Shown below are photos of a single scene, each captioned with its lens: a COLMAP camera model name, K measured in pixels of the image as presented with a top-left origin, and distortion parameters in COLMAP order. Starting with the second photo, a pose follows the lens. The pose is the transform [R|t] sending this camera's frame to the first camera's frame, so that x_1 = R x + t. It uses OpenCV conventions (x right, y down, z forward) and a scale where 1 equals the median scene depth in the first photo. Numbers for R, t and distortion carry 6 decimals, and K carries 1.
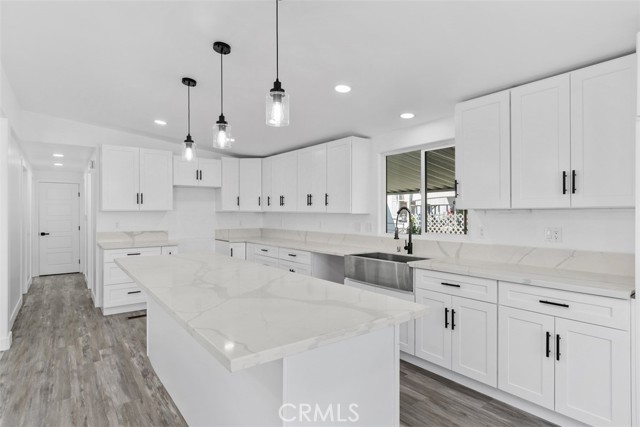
lens RADIAL K [[340.8, 0, 321.3], [0, 340.8, 211.3], [0, 0, 1]] dist [0.000414, -0.000172]
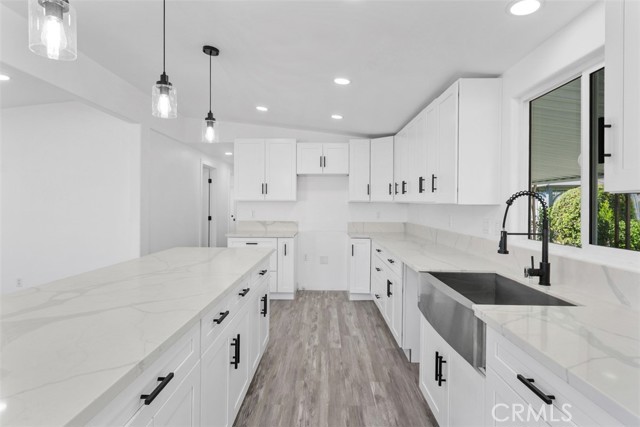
lens RADIAL K [[347.0, 0, 320.7], [0, 347.0, 203.6], [0, 0, 1]] dist [0.002588, 0.000184]
pose [[0.788183, 0.003785, -0.615430, 0.261899], [-0.003221, 0.999993, 0.002025, 0.004764], [0.615433, 0.000387, 0.788189, 0.332399]]
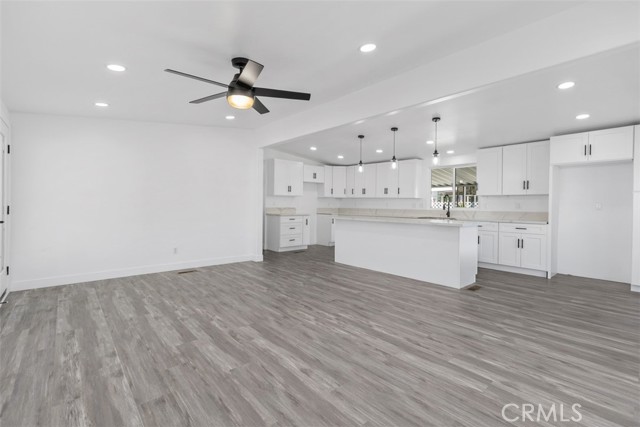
lens RADIAL K [[293.7, 0, 320.0], [0, 293.7, 205.5], [0, 0, 1]] dist [0.001916, -0.000088]
pose [[0.997725, 0.011002, 0.066514, -0.540275], [-0.011672, 0.999885, 0.009693, 0.037214], [-0.066400, -0.010448, 0.997738, -0.621726]]
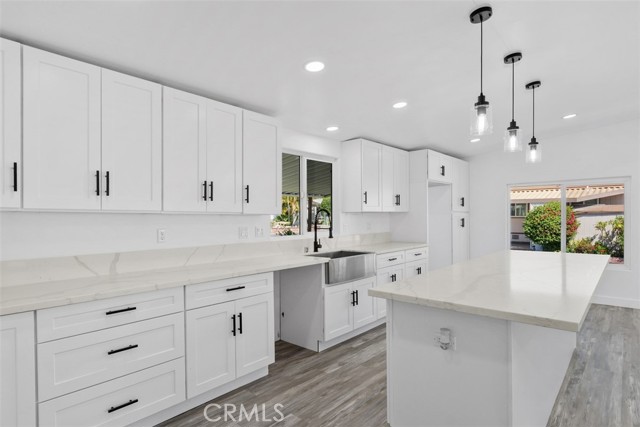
lens RADIAL K [[348.1, 0, 318.3], [0, 348.1, 216.7], [0, 0, 1]] dist [0.000430, 0.000159]
pose [[-0.190156, 0.001324, 0.981753, -0.694913], [0.000823, 0.999999, -0.001189, 0.011556], [-0.981754, 0.000581, -0.190157, 1.005080]]
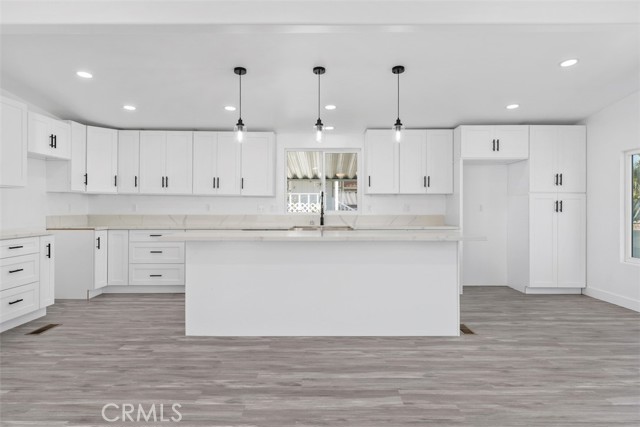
lens RADIAL K [[395.9, 0, 321.0], [0, 395.9, 206.9], [0, 0, 1]] dist [-0.003997, -0.003080]
pose [[0.609125, 0.003513, 0.793066, -0.863074], [-0.007368, 0.999972, 0.001230, 0.039123], [-0.793040, -0.006593, 0.609134, 0.009271]]
